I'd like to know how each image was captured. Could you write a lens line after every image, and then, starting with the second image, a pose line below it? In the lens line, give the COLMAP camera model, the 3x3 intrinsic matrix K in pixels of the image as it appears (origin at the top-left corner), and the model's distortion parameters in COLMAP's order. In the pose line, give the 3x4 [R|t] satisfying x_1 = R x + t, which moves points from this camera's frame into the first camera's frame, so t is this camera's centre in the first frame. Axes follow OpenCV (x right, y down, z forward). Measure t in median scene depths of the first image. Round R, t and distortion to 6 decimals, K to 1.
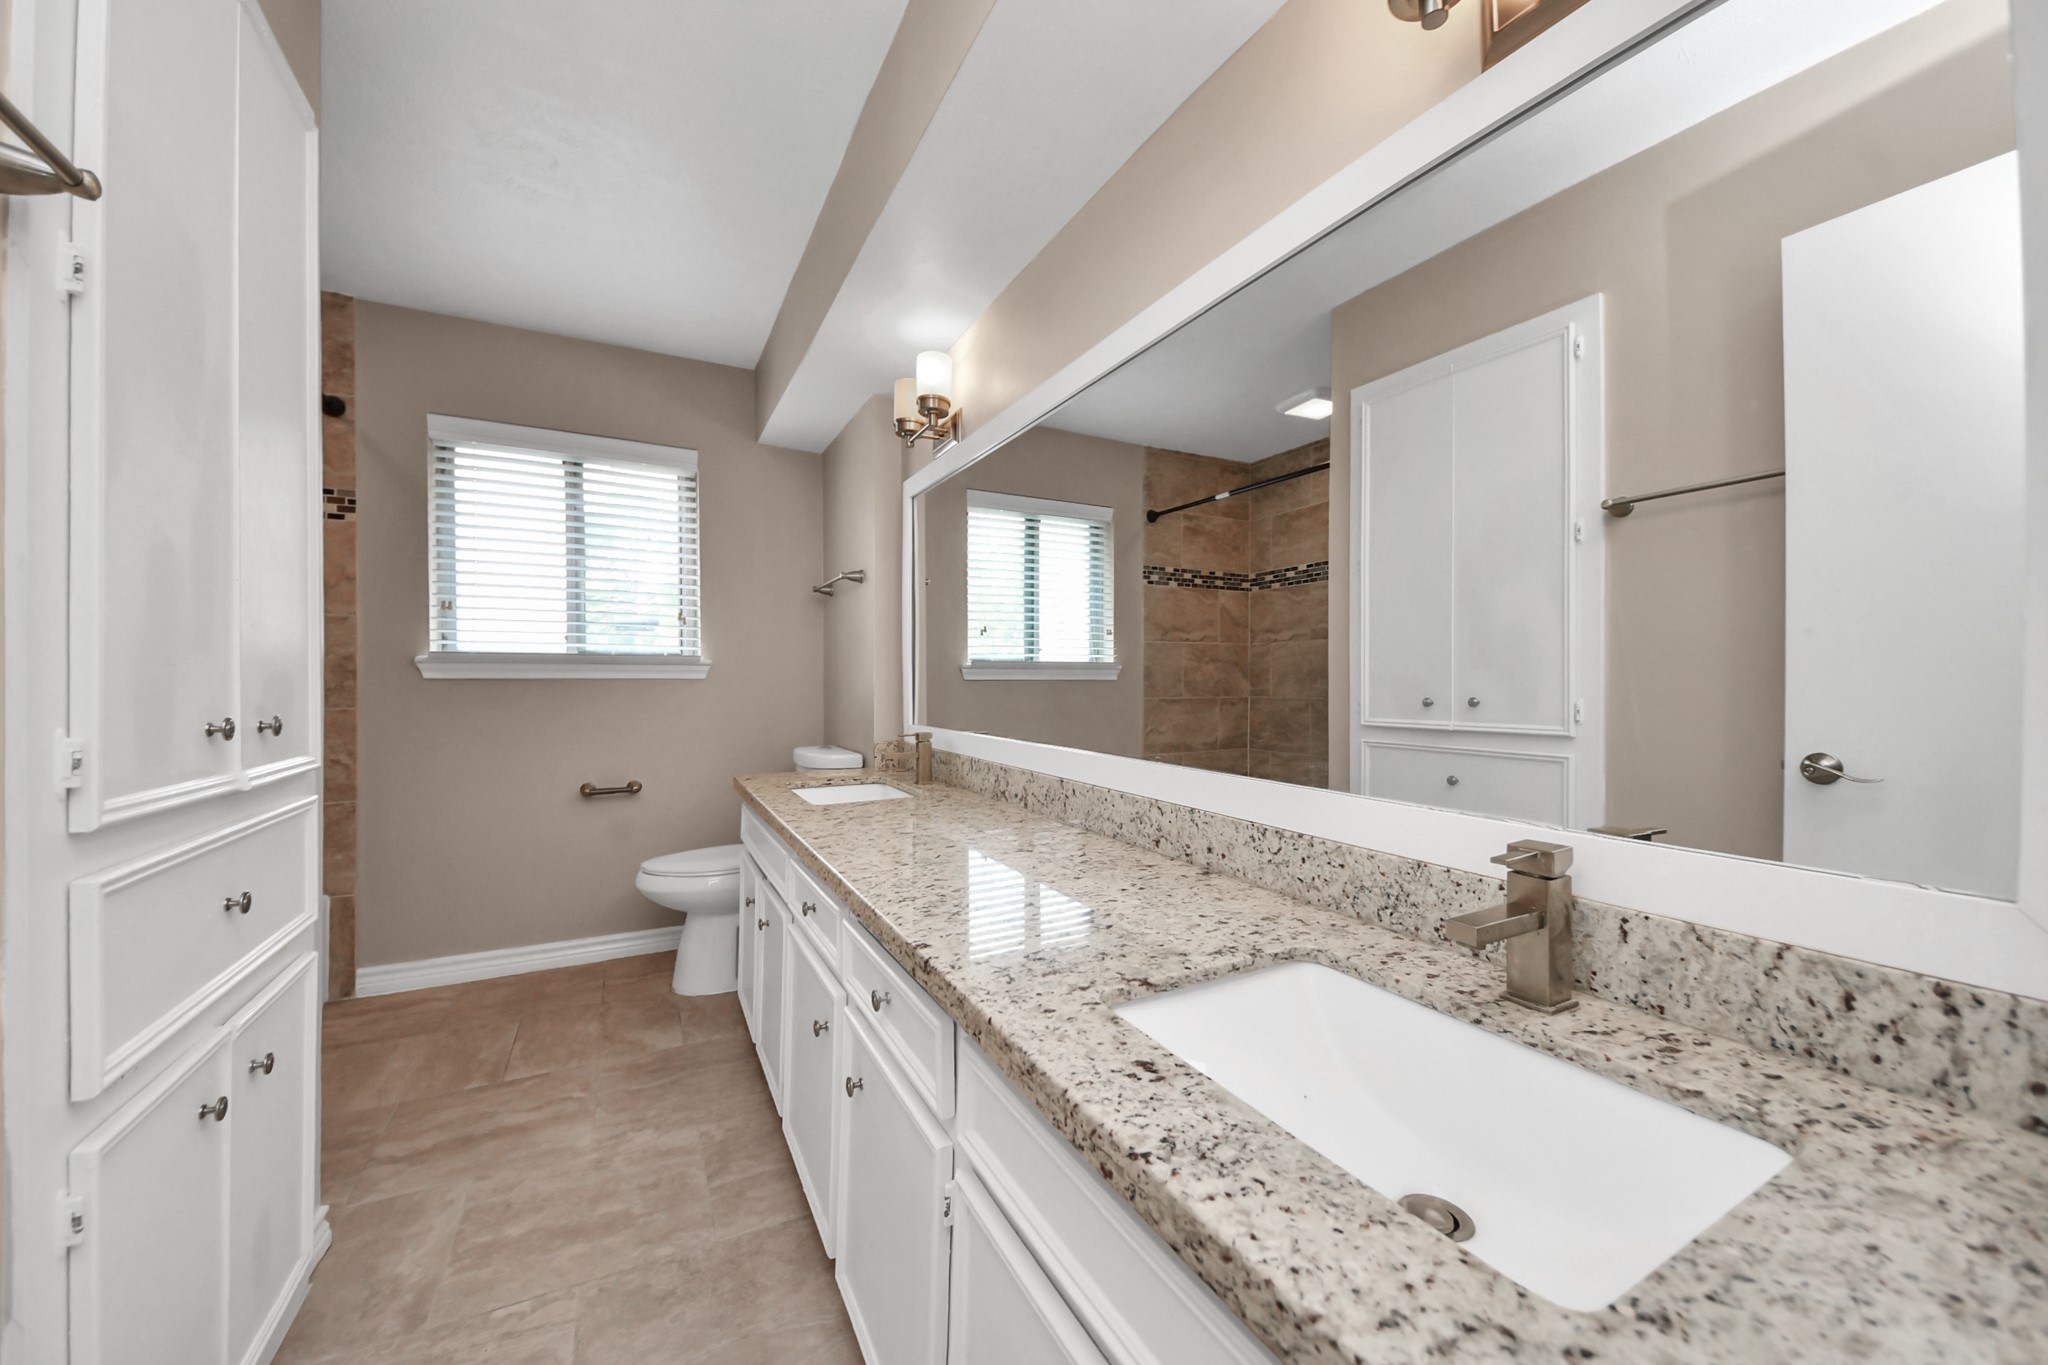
lens RADIAL K [[738.8, 0, 1023.2], [0, 738.8, 679.8], [0, 0, 1]] dist [-0.001195, -0.005729]
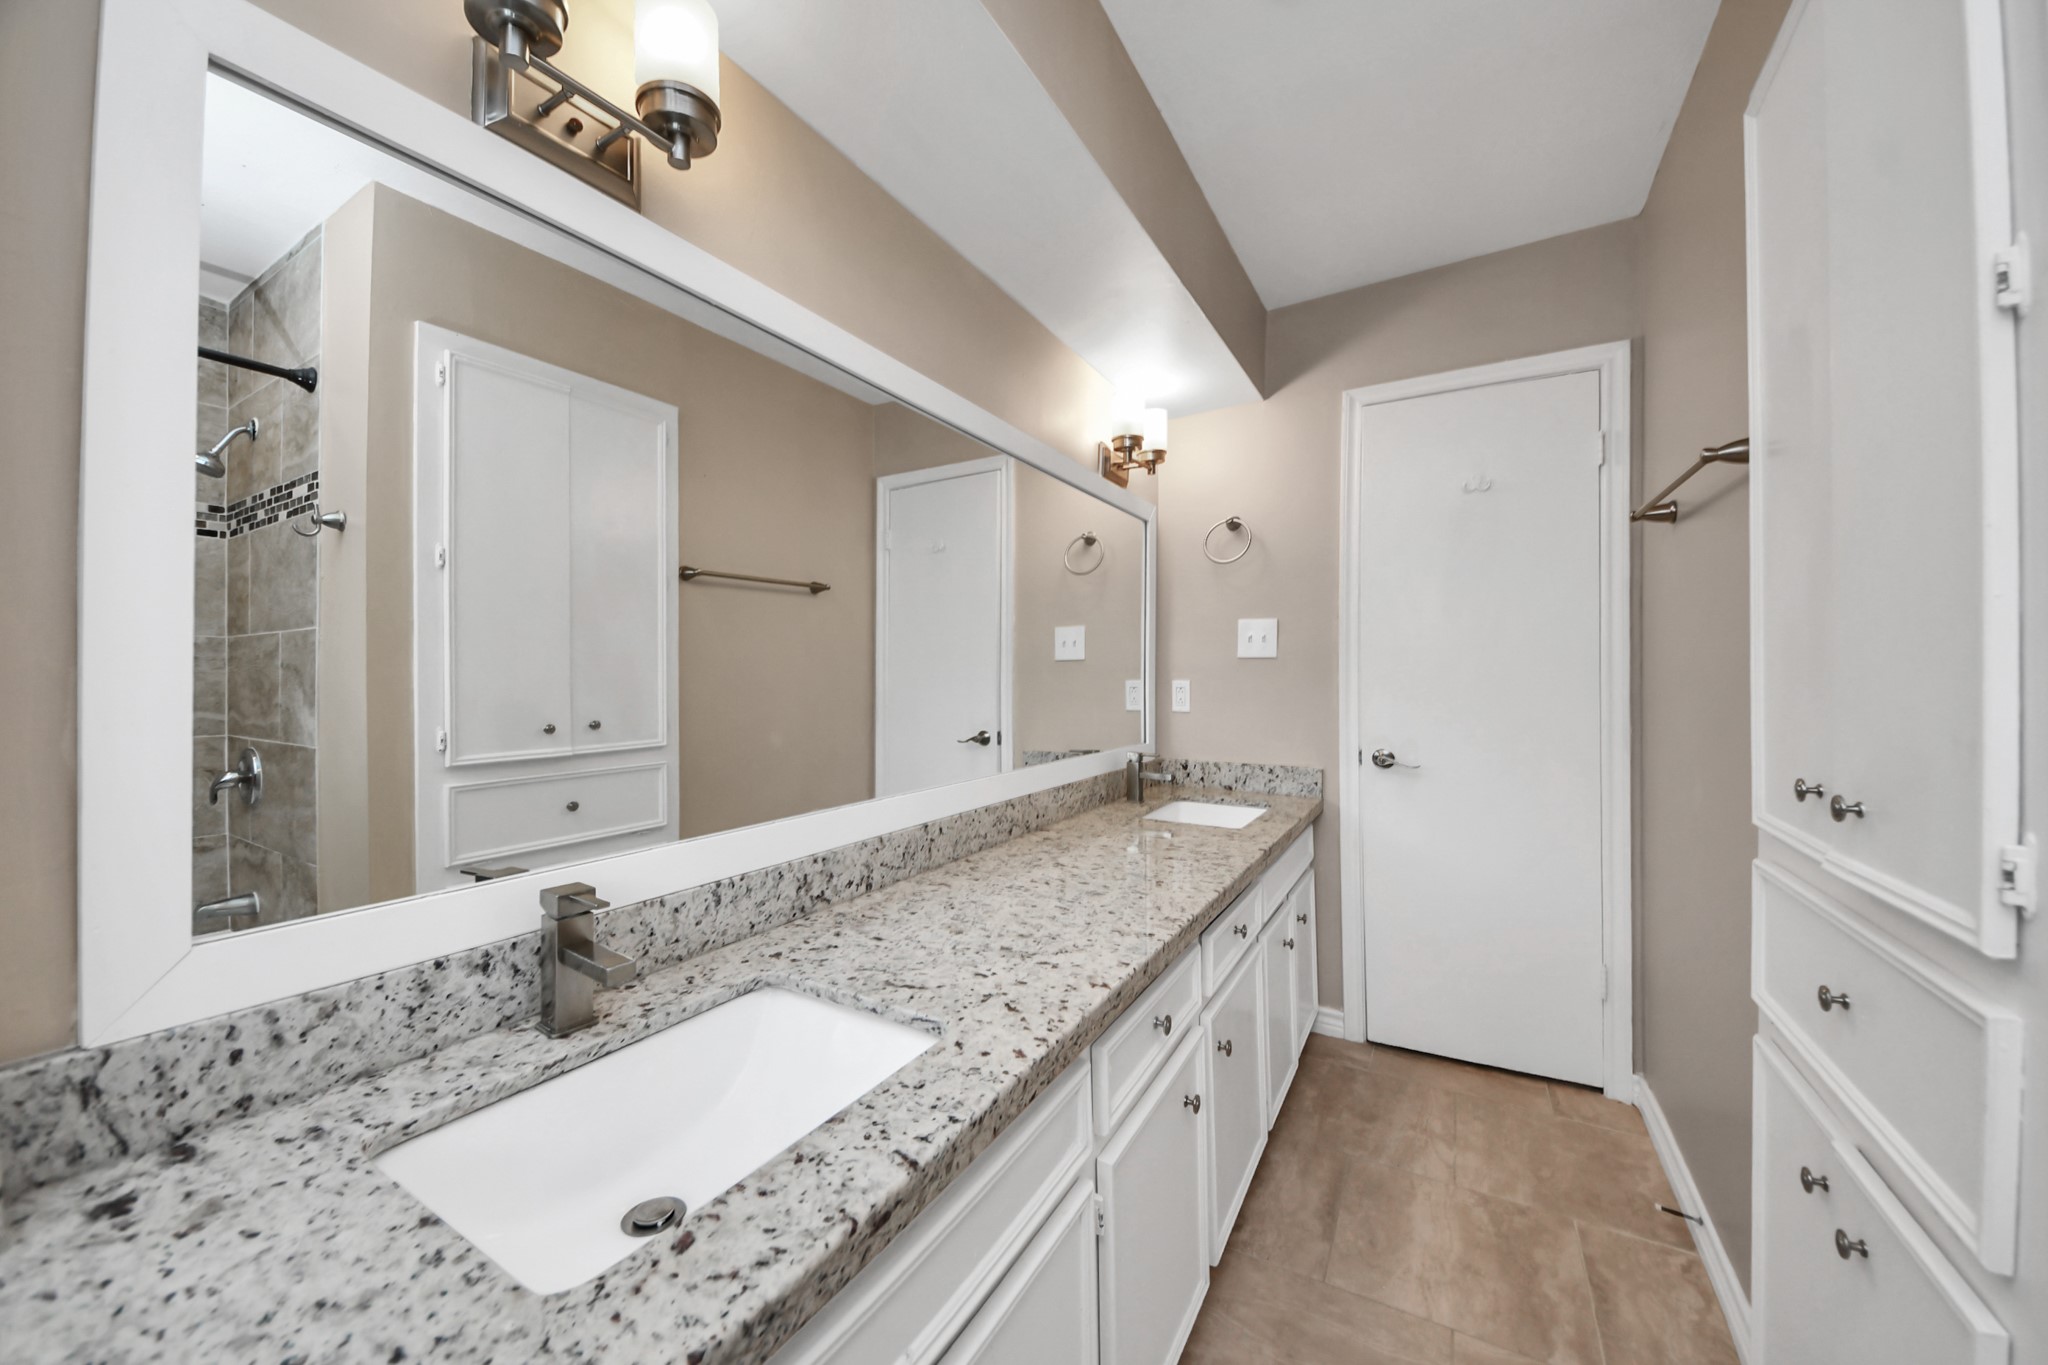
lens RADIAL K [[738.8, 0, 1021.3], [0, 738.8, 678.1], [0, 0, 1]] dist [-0.001195, -0.005729]
pose [[-0.517323, -0.002468, 0.855787, -0.799864], [0.004512, 0.999974, 0.005611, -0.052082], [-0.855778, 0.006764, -0.517298, 1.385470]]
